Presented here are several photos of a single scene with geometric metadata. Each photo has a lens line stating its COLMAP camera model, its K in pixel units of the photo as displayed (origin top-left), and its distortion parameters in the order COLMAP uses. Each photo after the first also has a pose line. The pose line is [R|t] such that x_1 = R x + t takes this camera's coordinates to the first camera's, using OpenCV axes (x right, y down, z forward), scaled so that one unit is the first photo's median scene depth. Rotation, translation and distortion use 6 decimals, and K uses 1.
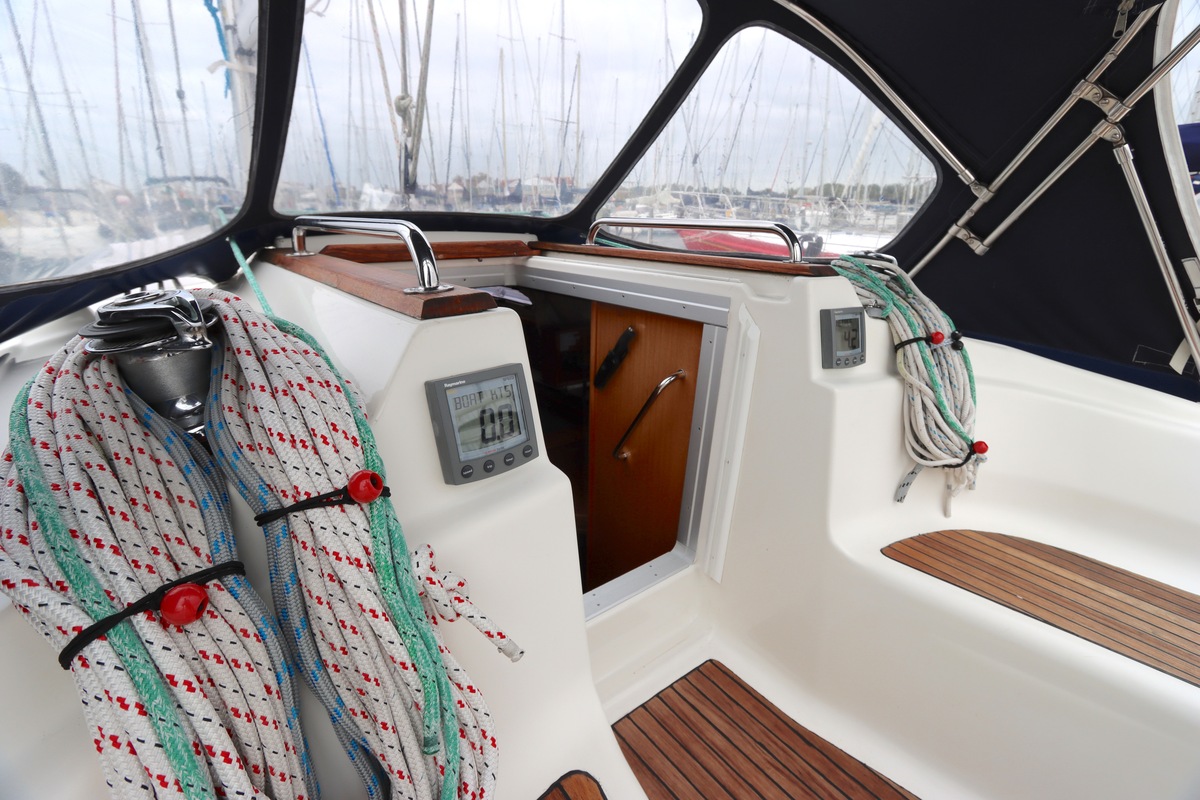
lens RADIAL K [[569.4, 0, 601.9], [0, 569.4, 390.2], [0, 0, 1]] dist [-0.018715, 0.001814]
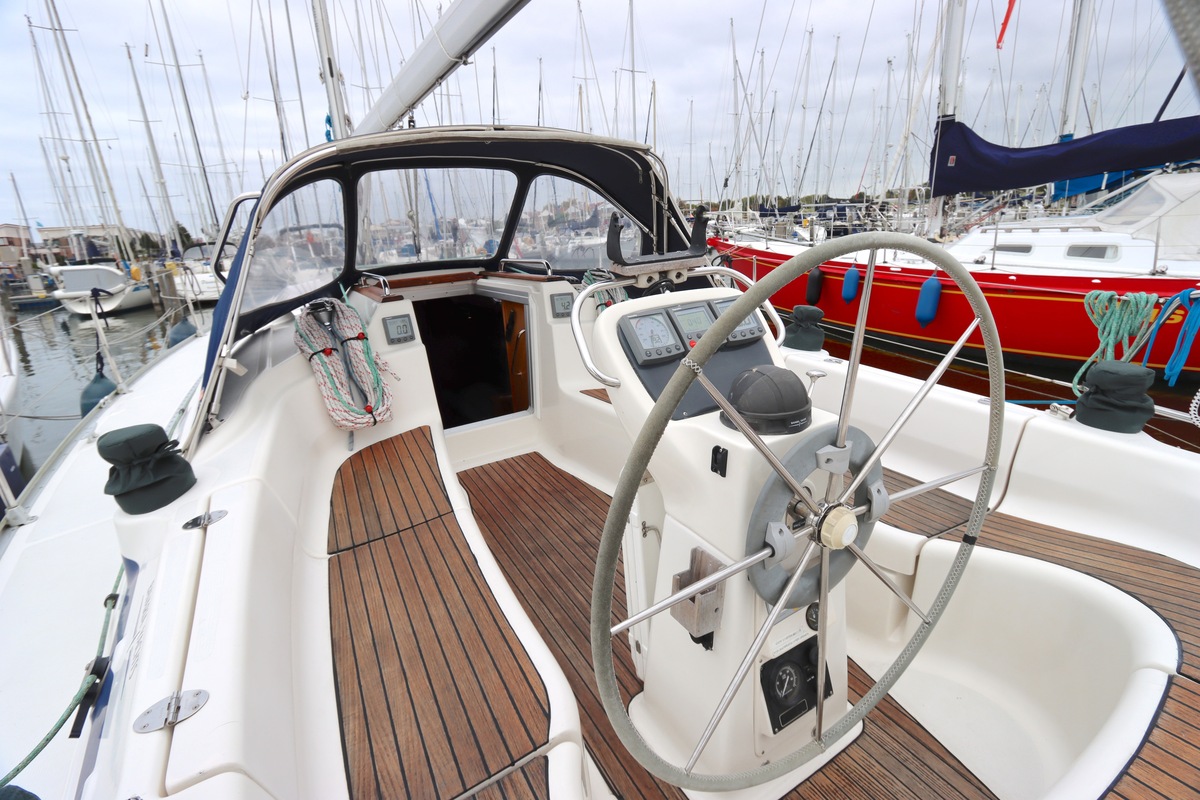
lens RADIAL K [[569.4, 0, 601.9], [0, 569.4, 390.2], [0, 0, 1]] dist [-0.018715, 0.001814]
pose [[0.984865, -0.034363, -0.169883, 1.110899], [0.031312, 0.999297, -0.020609, 0.369619], [0.170471, 0.014977, 0.985249, -1.573383]]
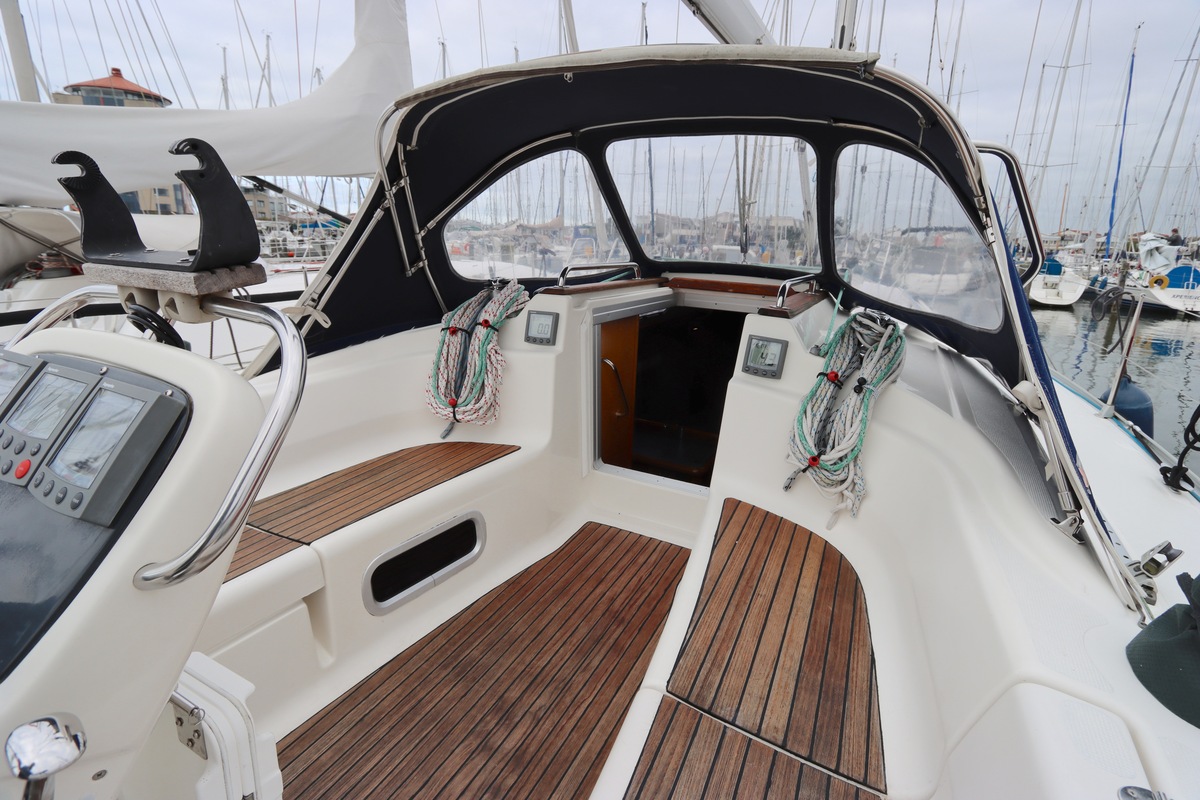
lens RADIAL K [[586.0, 0, 594.5], [0, 586.0, 380.5], [0, 0, 1]] dist [-0.020210, 0.000231]
pose [[0.383079, 0.220412, -0.897034, 1.840677], [-0.302720, 0.947441, 0.103521, -0.060083], [0.872704, 0.231893, 0.429667, -0.040338]]
